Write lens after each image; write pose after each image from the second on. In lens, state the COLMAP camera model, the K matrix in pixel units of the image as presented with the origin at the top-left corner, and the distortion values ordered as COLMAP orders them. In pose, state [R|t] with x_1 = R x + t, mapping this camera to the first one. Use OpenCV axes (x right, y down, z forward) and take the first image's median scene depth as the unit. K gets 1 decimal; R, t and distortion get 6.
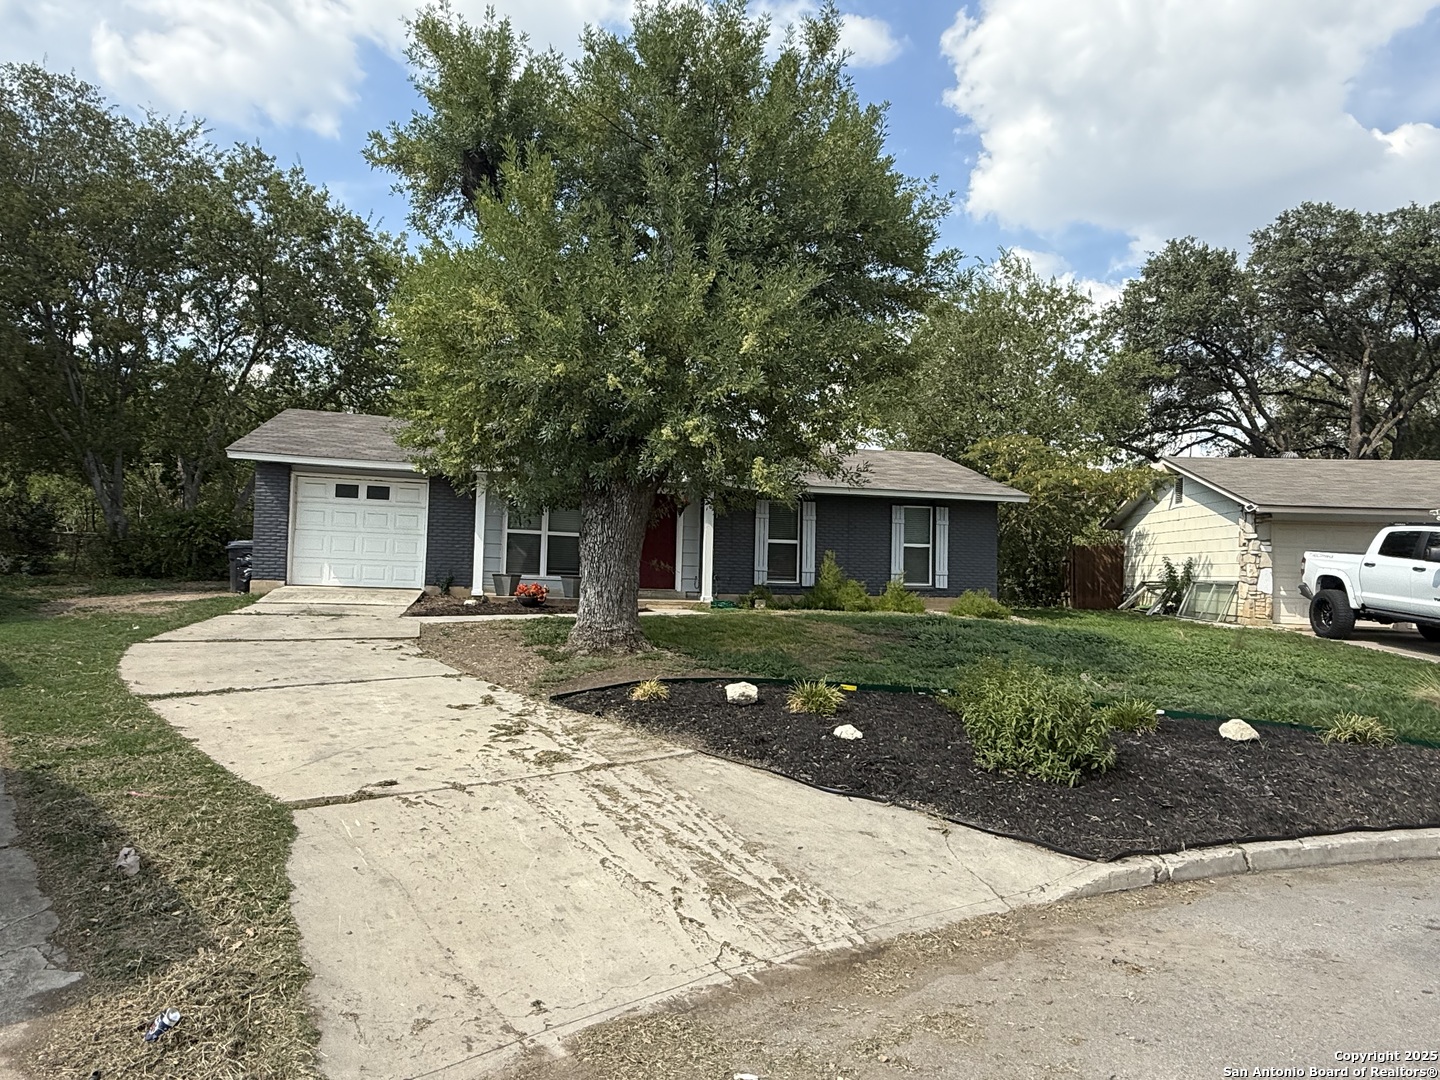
lens RADIAL K [[887.7, 0, 719.8], [0, 887.7, 537.9], [0, 0, 1]] dist [-0.007738, -0.001207]
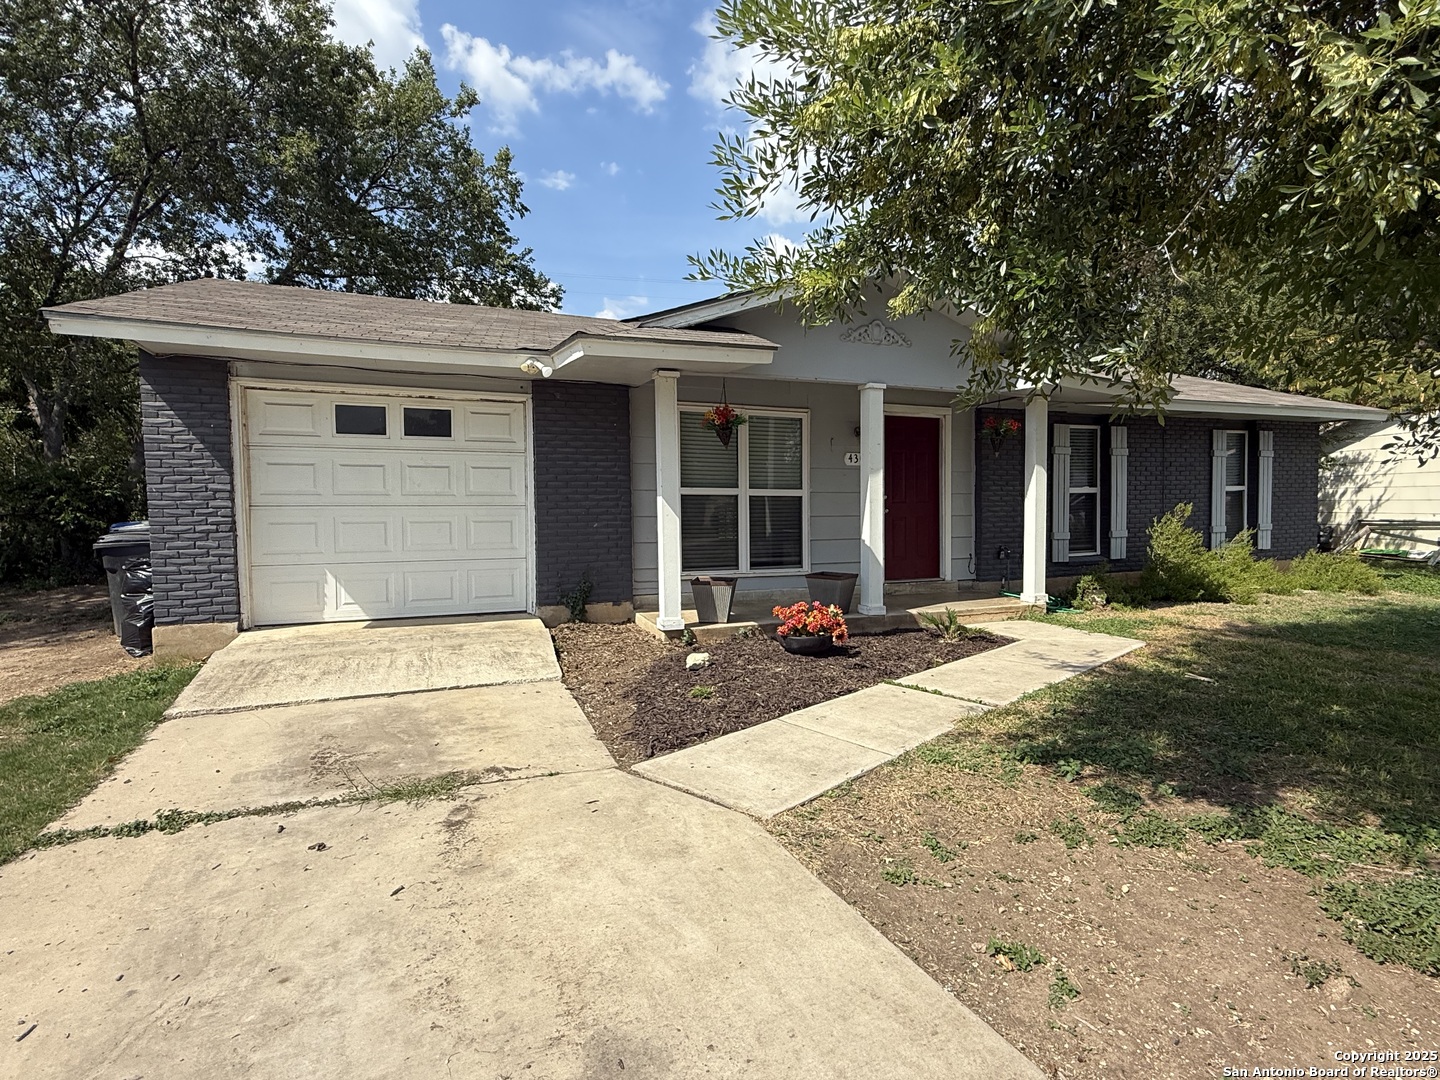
lens RADIAL K [[713.7, 0, 721.0], [0, 713.7, 539.3], [0, 0, 1]] dist [0.002027, -0.000163]
pose [[0.986853, -0.047212, 0.154570, -0.288463], [0.032853, 0.995014, 0.094164, -0.018738], [-0.158245, -0.087848, 0.983484, 0.578857]]
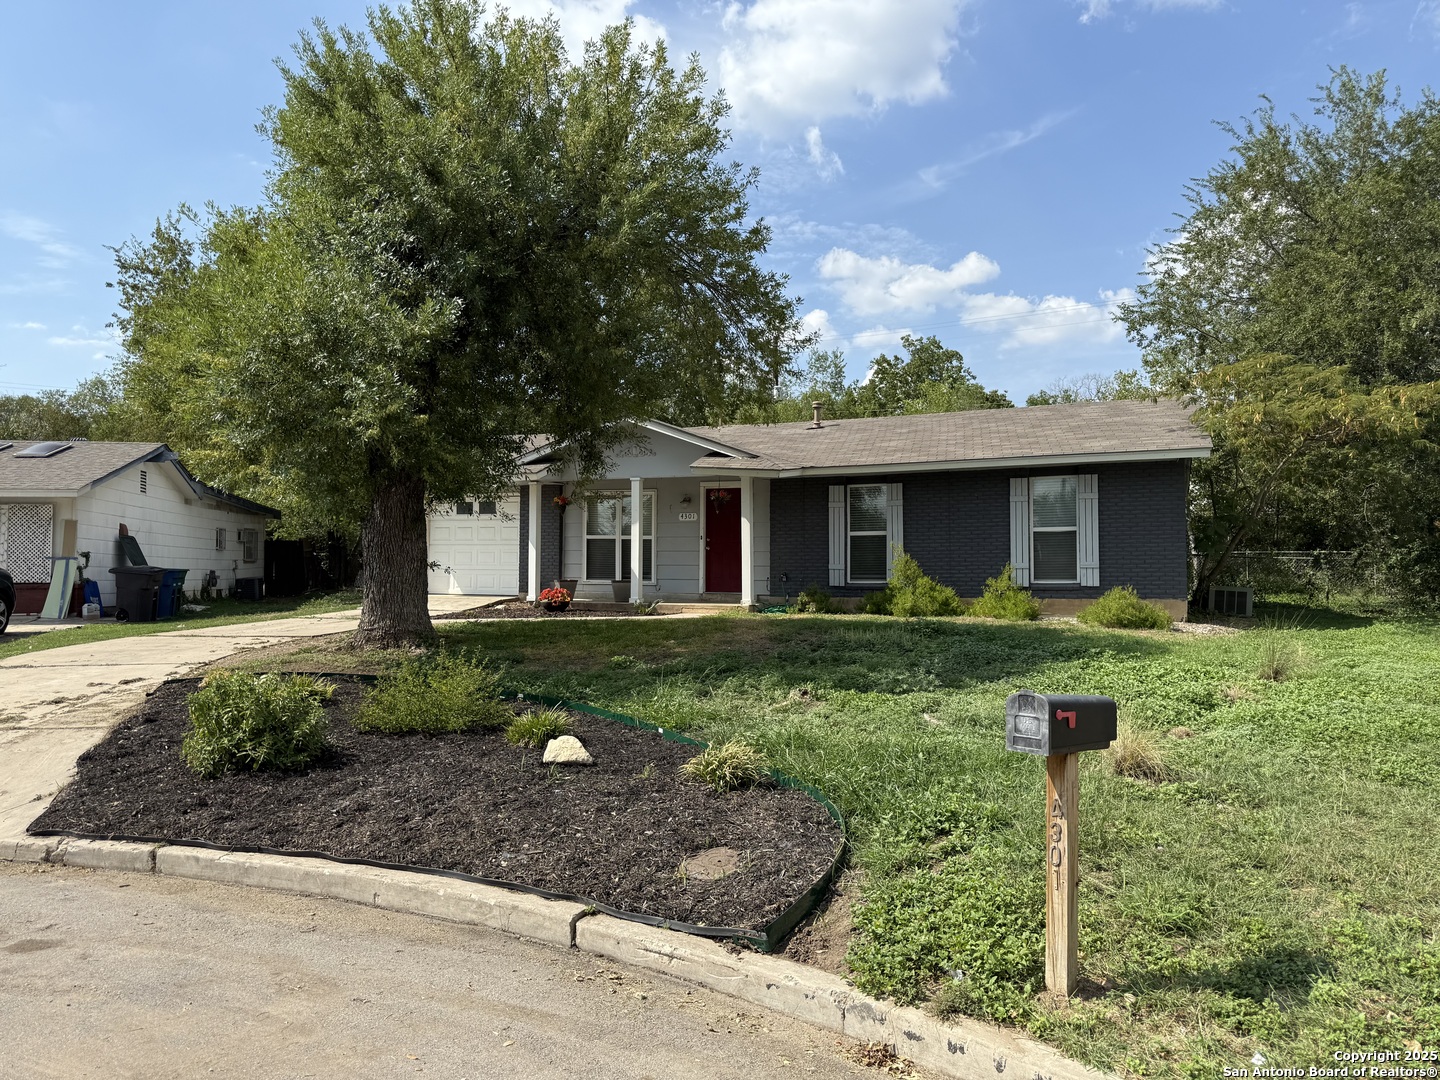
lens RADIAL K [[1002.5, 0, 721.3], [0, 1002.5, 540.3], [0, 0, 1]] dist [-0.004583, -0.000889]
pose [[0.818767, -0.043863, -0.572448, 0.556136], [0.043789, 0.998944, -0.013913, 0.019216], [0.572454, -0.013676, 0.819823, 0.149835]]
